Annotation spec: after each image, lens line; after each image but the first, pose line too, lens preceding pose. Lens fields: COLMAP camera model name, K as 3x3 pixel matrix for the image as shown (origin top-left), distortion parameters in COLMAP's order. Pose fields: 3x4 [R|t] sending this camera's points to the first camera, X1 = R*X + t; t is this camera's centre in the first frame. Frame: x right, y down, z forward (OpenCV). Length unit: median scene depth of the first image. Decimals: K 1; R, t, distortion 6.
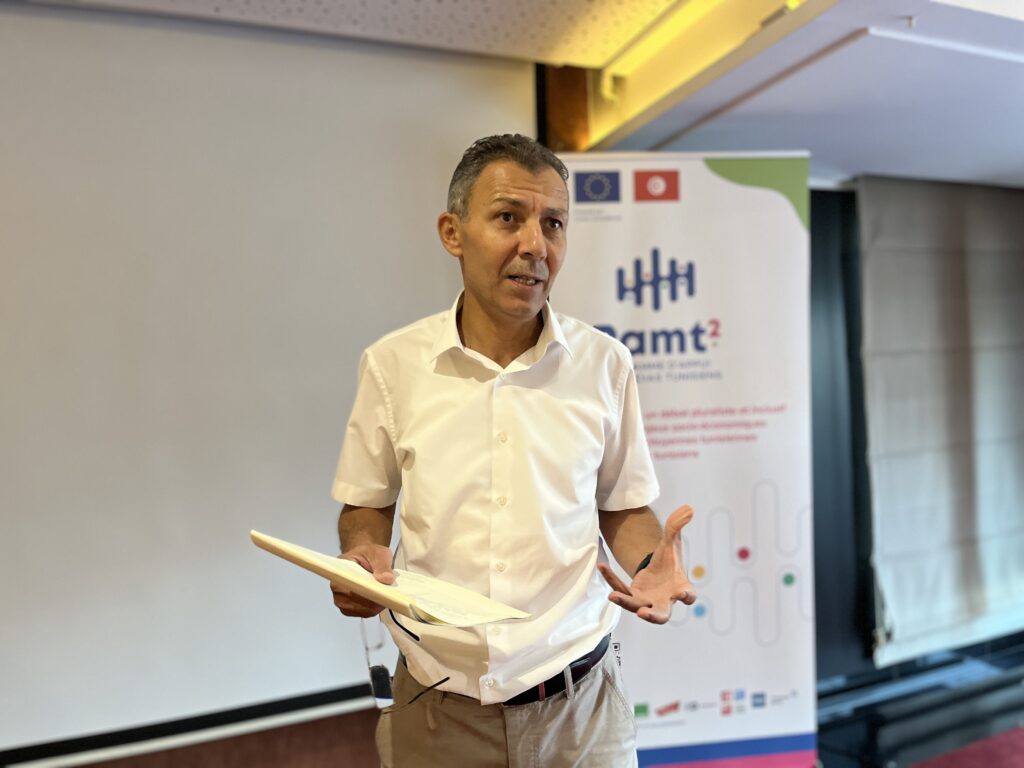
lens RADIAL K [[801.2, 0, 513.4], [0, 801.2, 385.7], [0, 0, 1]] dist [-0.001173, -0.020675]
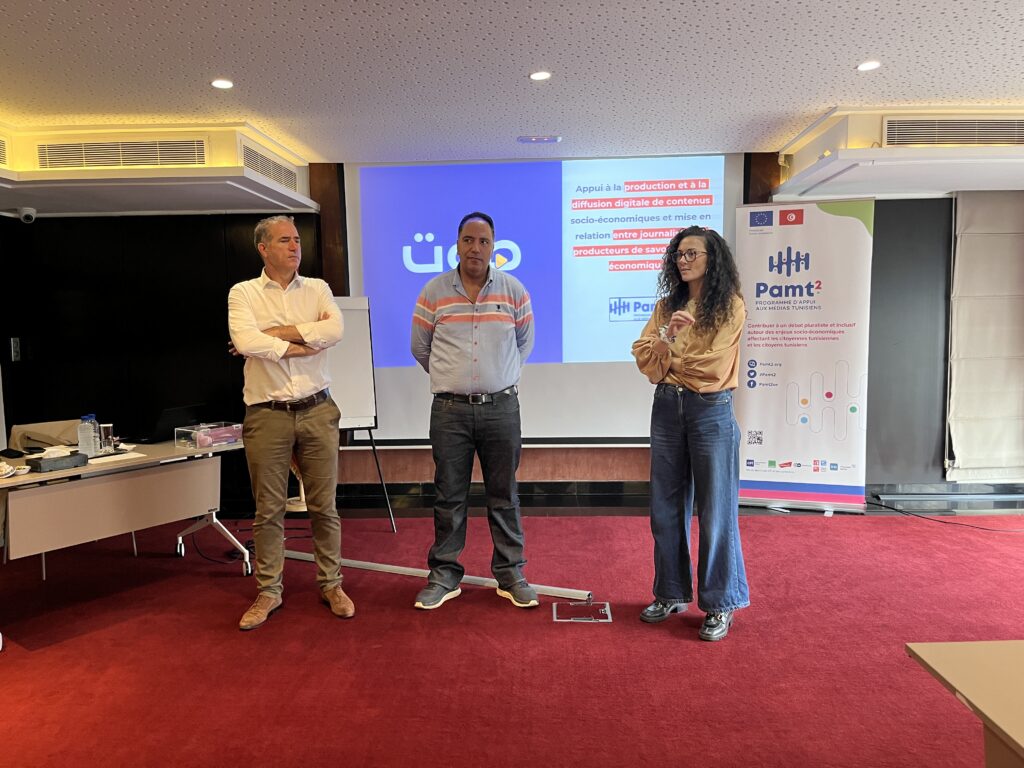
lens RADIAL K [[801.2, 0, 509.3], [0, 801.2, 392.7], [0, 0, 1]] dist [-0.001173, -0.020675]
pose [[0.904413, 0.074942, -0.420025, 0.421456], [-0.028325, 0.992827, 0.116153, -0.012575], [0.425717, -0.093153, 0.900049, -1.247832]]
